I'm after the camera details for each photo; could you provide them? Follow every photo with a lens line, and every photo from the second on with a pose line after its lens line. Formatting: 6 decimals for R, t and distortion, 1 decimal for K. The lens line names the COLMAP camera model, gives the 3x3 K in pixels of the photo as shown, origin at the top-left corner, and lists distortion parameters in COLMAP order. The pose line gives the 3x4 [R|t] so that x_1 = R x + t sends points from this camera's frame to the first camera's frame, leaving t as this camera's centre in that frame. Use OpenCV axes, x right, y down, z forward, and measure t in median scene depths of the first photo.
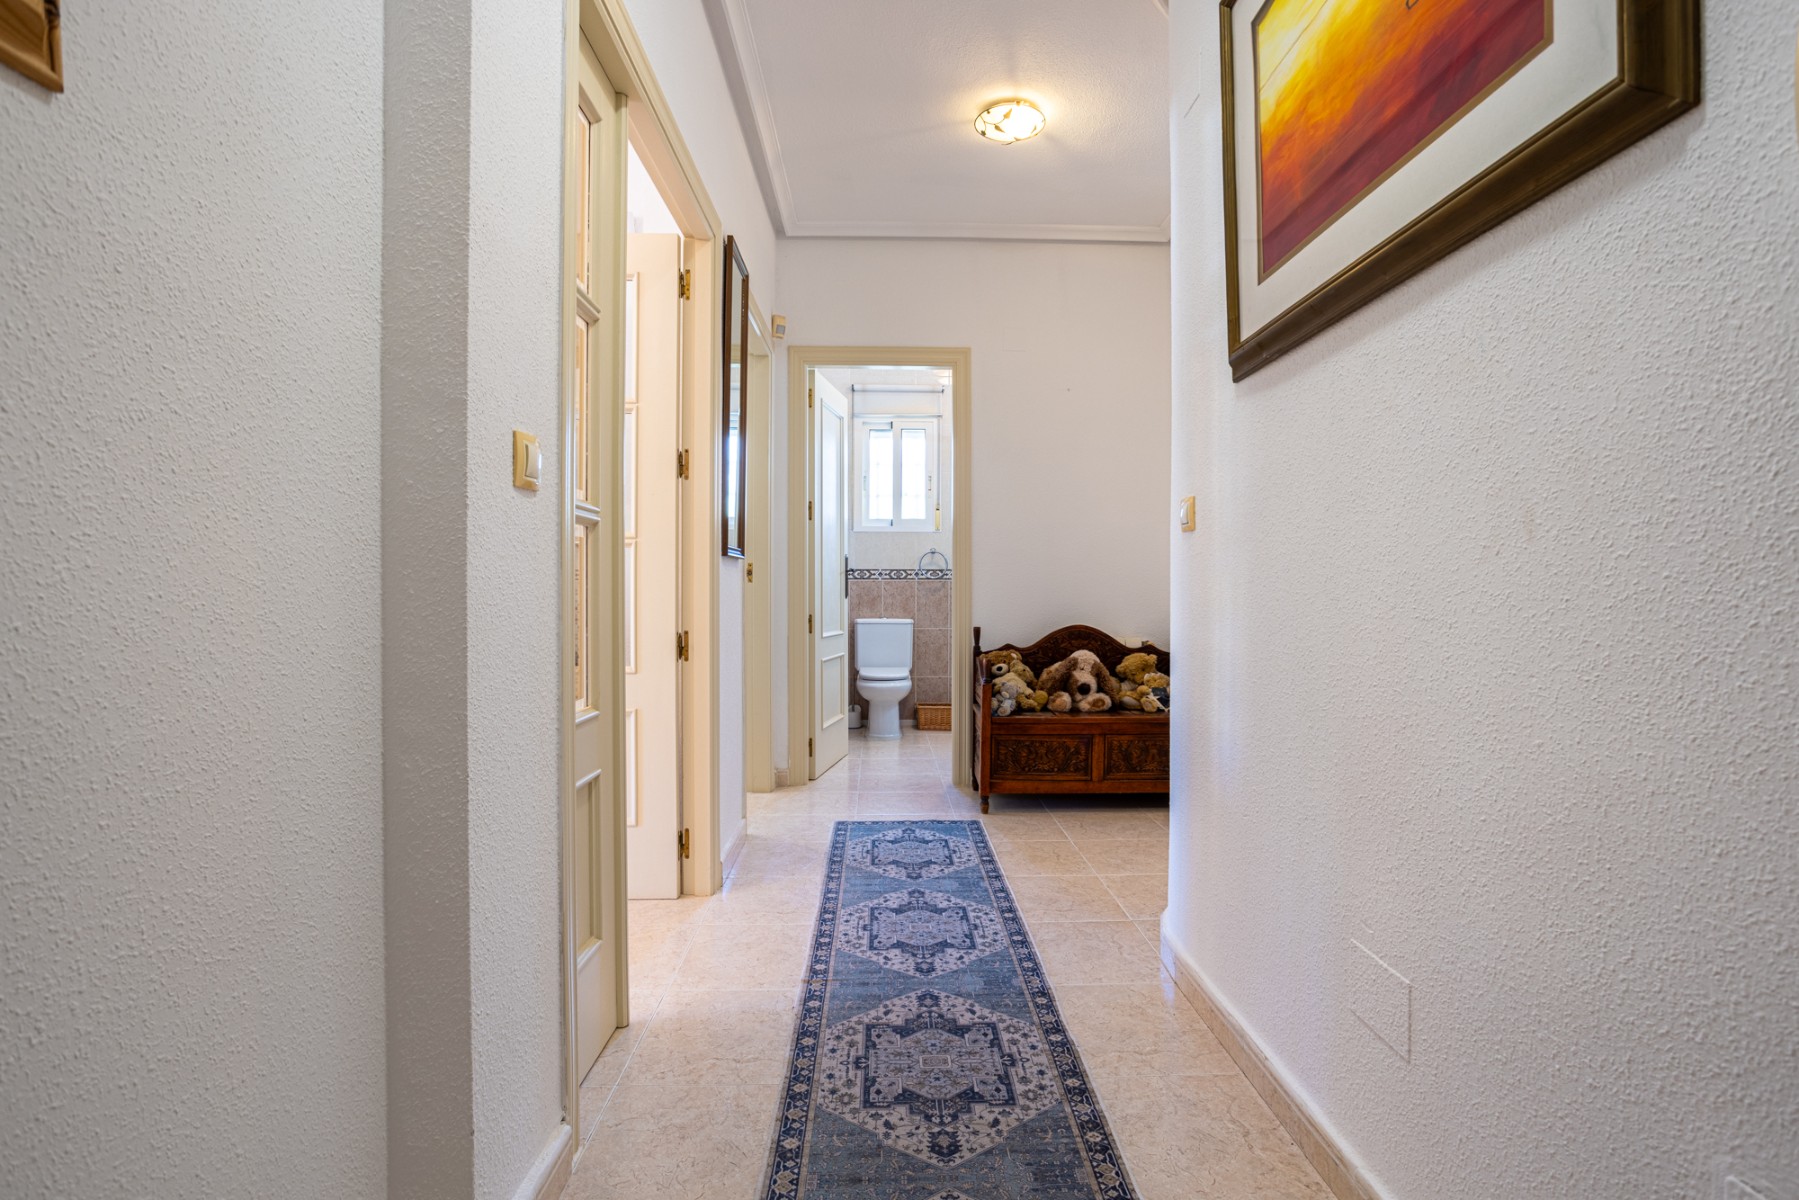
lens RADIAL K [[980.1, 0, 912.4], [0, 980.1, 586.8], [0, 0, 1]] dist [-0.023233, 0.011191]
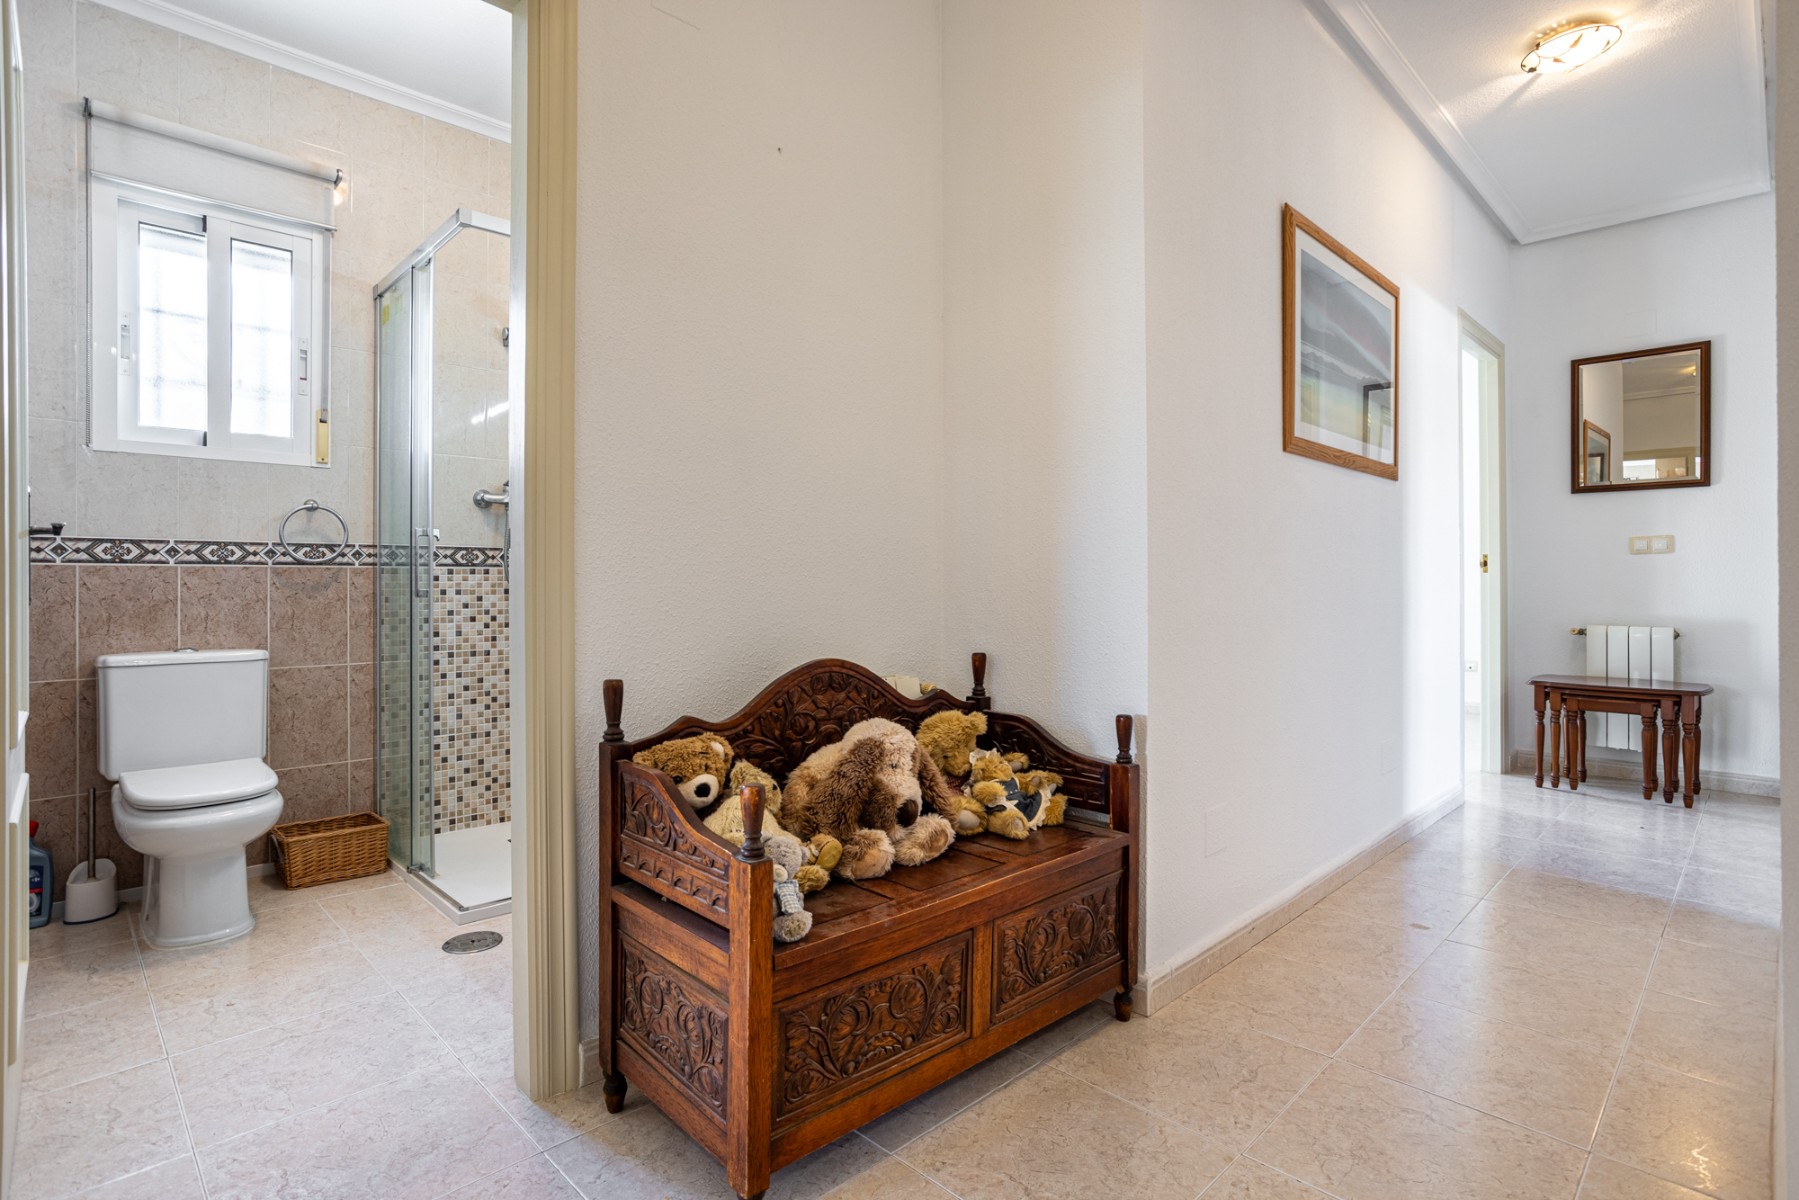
lens RADIAL K [[902.0, 0, 929.0], [0, 902.0, 582.4], [0, 0, 1]] dist [-0.046998, 0.025677]
pose [[0.725570, 0.000607, 0.688148, -0.081343], [0.002335, 0.999992, -0.003344, 0.004482], [-0.688144, 0.004033, 0.725563, 0.649114]]
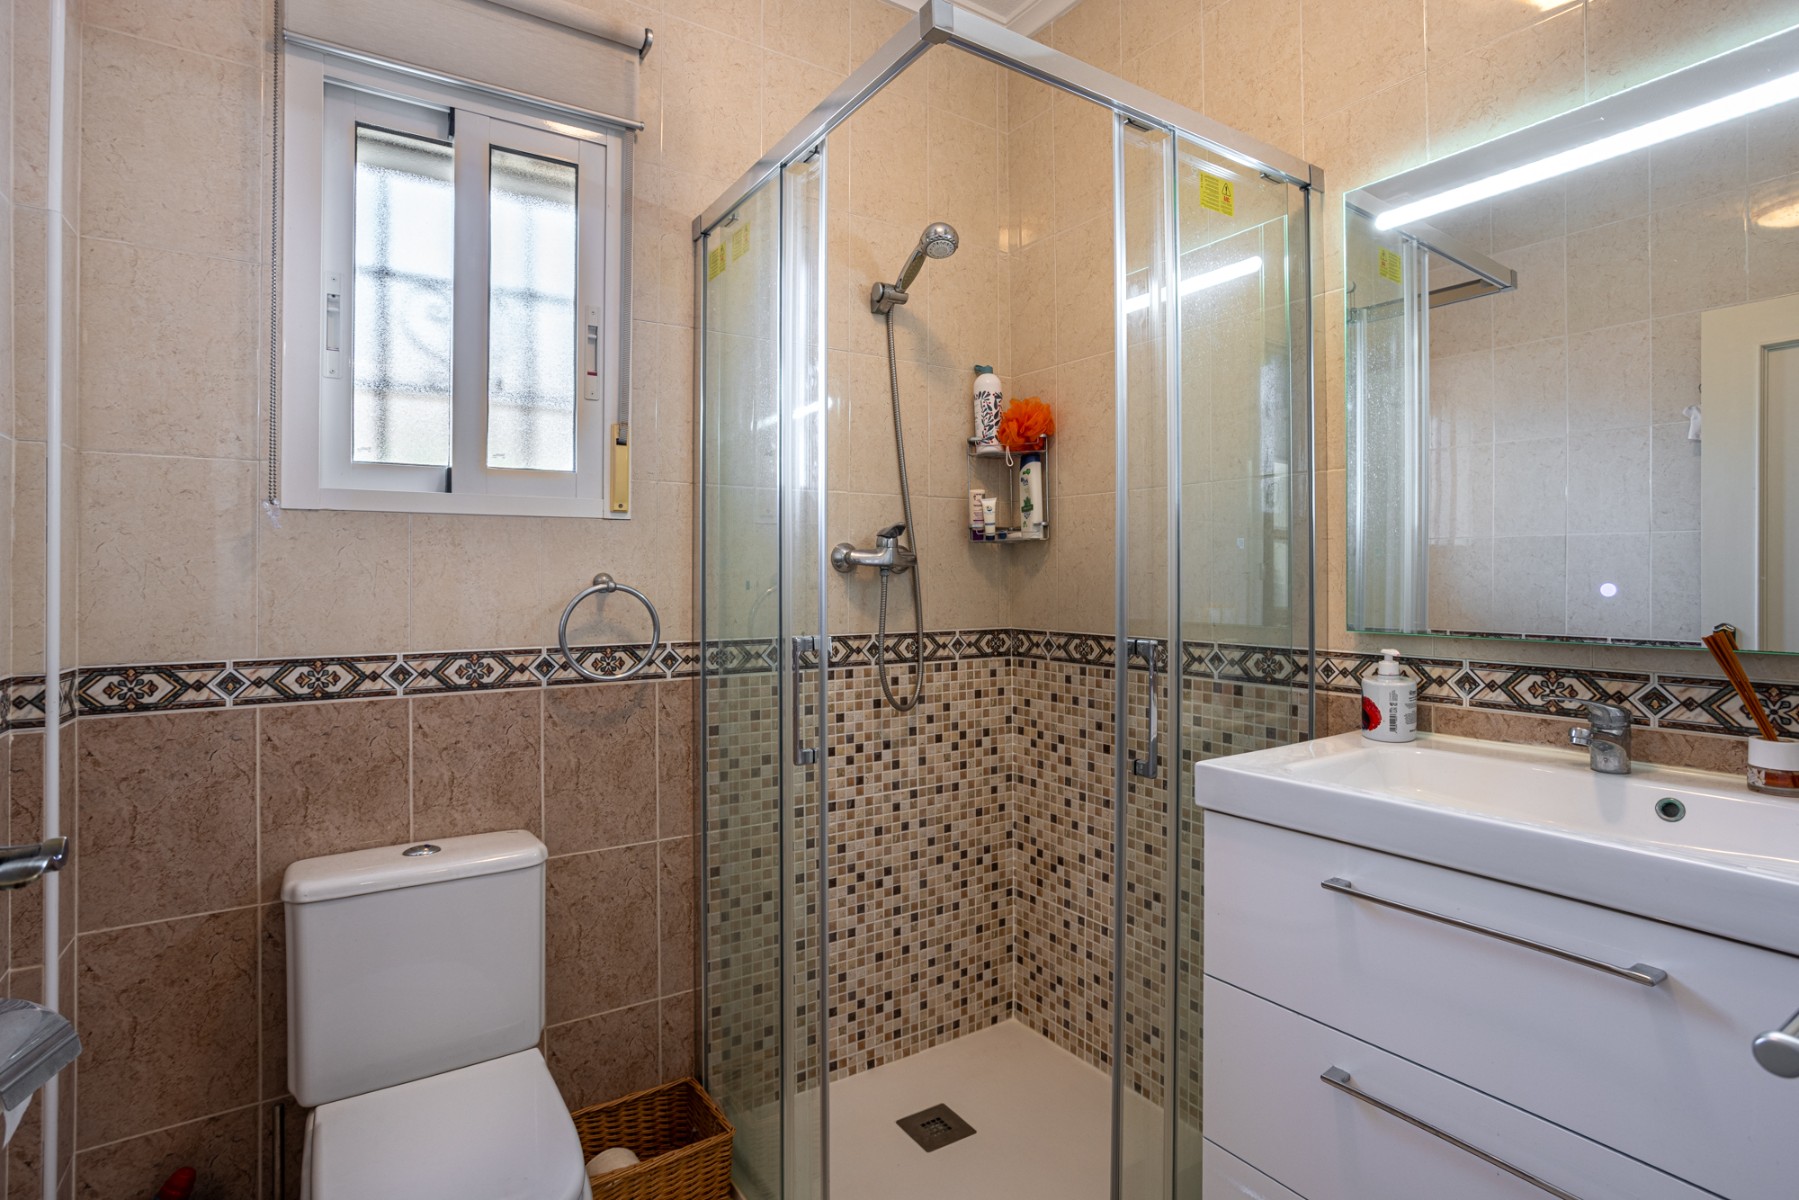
lens RADIAL K [[902.0, 0, 927.8], [0, 902.0, 568.3], [0, 0, 1]] dist [-0.046998, 0.025677]
pose [[0.841562, 0.002074, 0.540156, -0.058273], [0.002805, 0.999962, -0.008210, -0.053651], [-0.540153, 0.008425, 0.841525, 0.994437]]
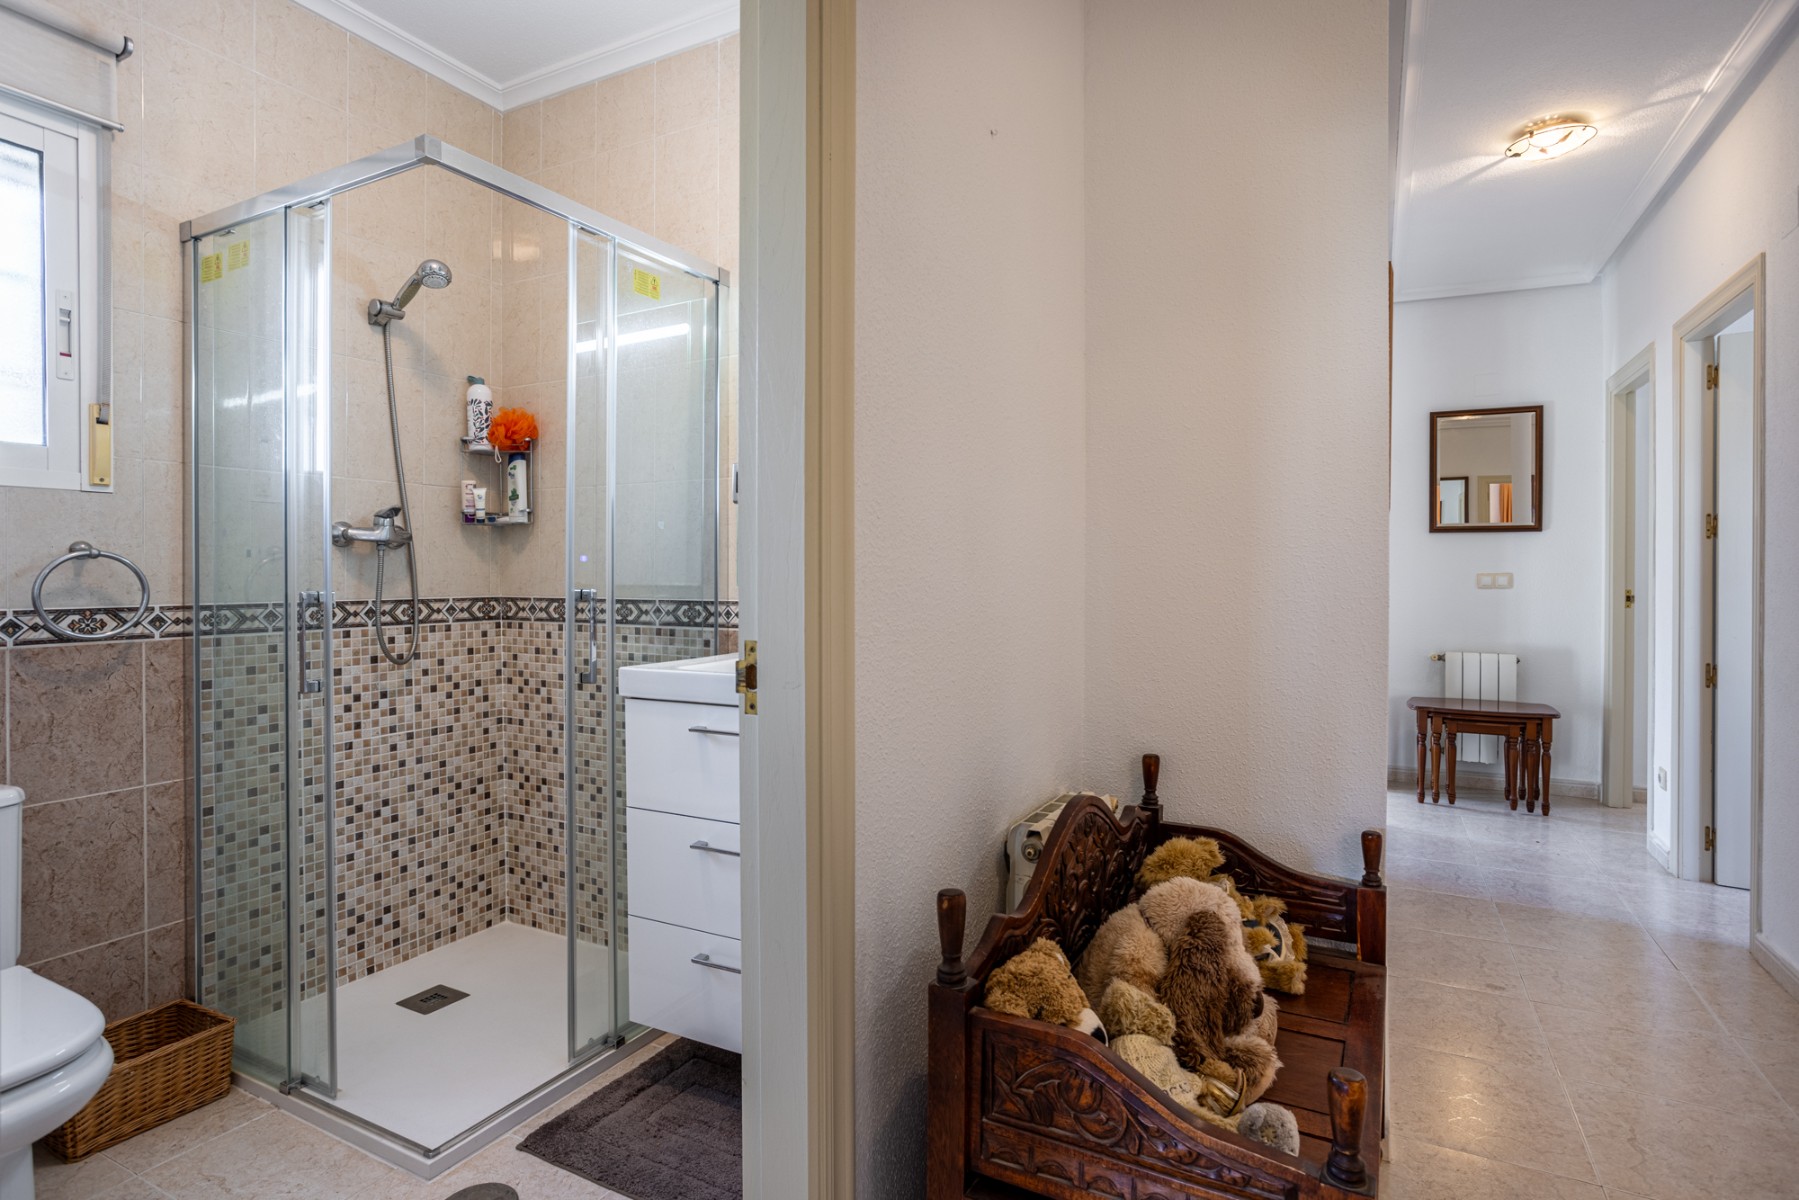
lens RADIAL K [[902.0, 0, 923.6], [0, 902.0, 576.8], [0, 0, 1]] dist [-0.046998, 0.025677]
pose [[0.475533, -0.004927, 0.879684, -0.138307], [0.002542, 0.999988, 0.004227, -0.039944], [-0.879694, 0.000226, 0.475539, 0.861667]]
